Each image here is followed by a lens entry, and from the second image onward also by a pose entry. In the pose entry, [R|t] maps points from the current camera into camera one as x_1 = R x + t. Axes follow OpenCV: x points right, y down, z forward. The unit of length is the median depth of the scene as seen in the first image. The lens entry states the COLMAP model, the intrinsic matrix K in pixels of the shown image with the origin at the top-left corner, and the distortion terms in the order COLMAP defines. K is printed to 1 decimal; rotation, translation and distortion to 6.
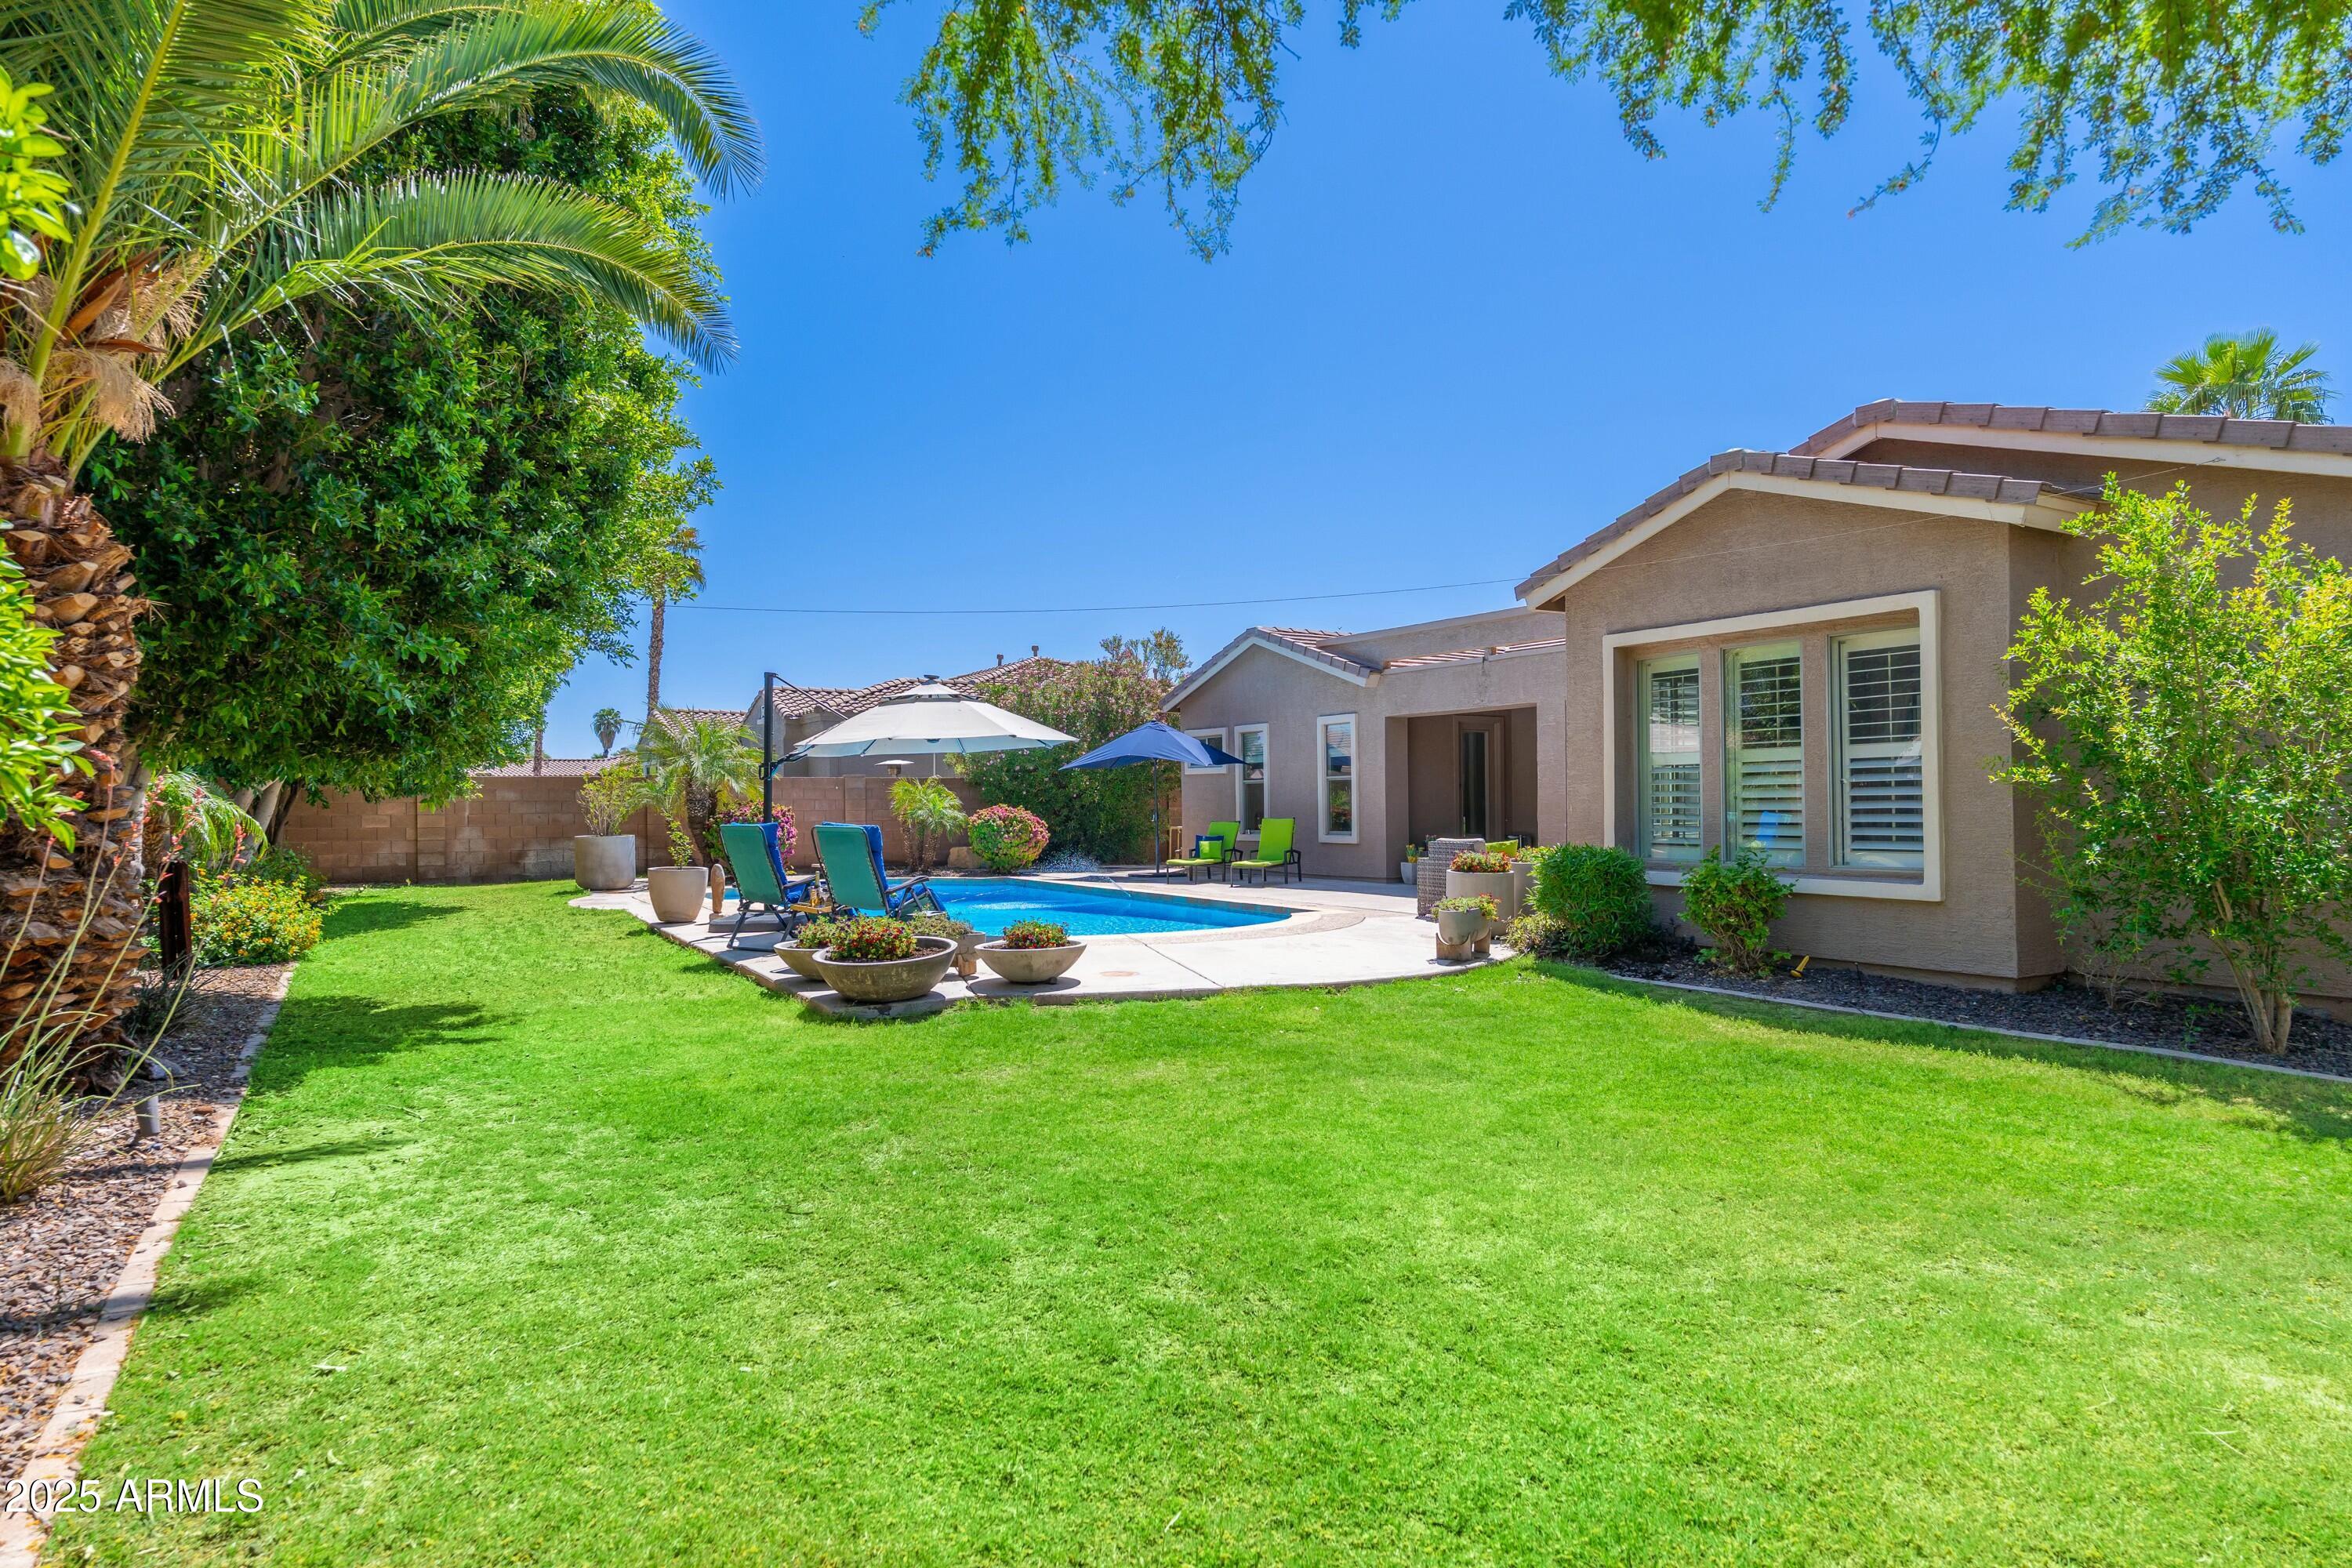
lens RADIAL K [[1326.8, 0, 1189.5], [0, 1326.8, 789.2], [0, 0, 1]] dist [0.009123, 0.000284]
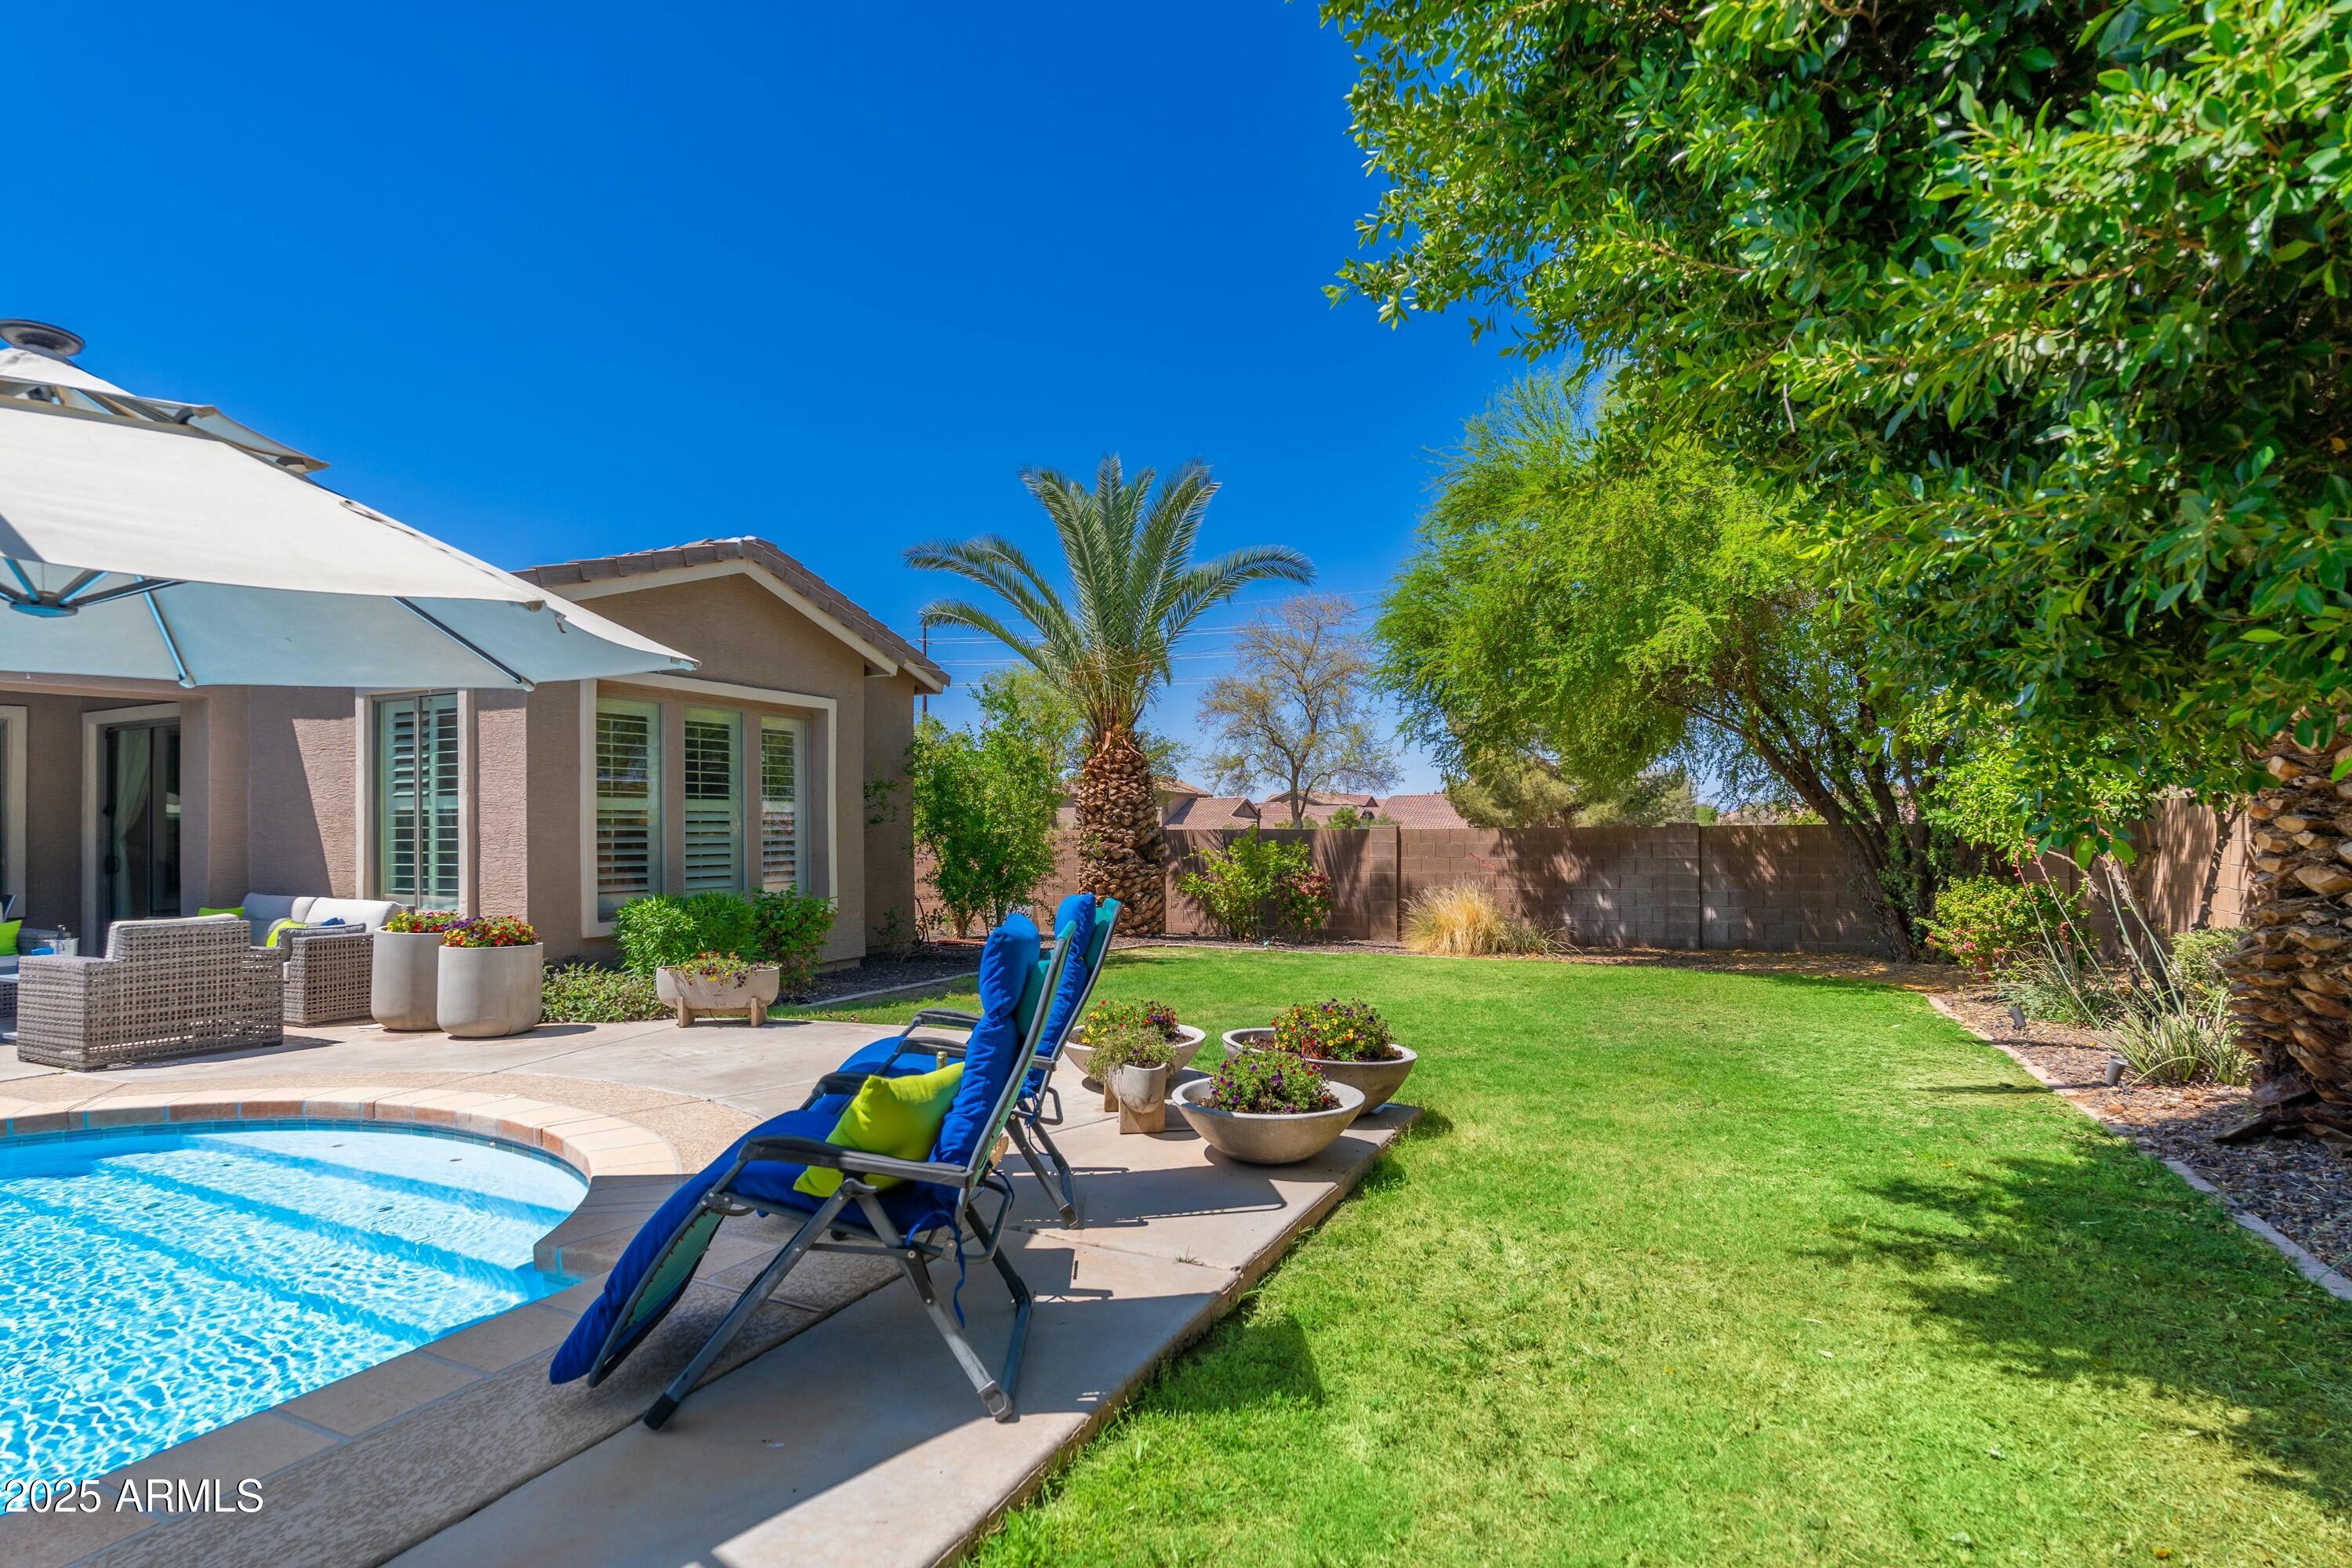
lens RADIAL K [[1167.4, 0, 1174.8], [0, 1167.4, 808.3], [0, 0, 1]] dist [0.000238, -0.000238]
pose [[-0.547808, 0.026078, 0.836198, -0.303653], [0.002521, 0.999561, -0.029522, 0.003311], [-0.836600, -0.014064, -0.547633, 0.595523]]
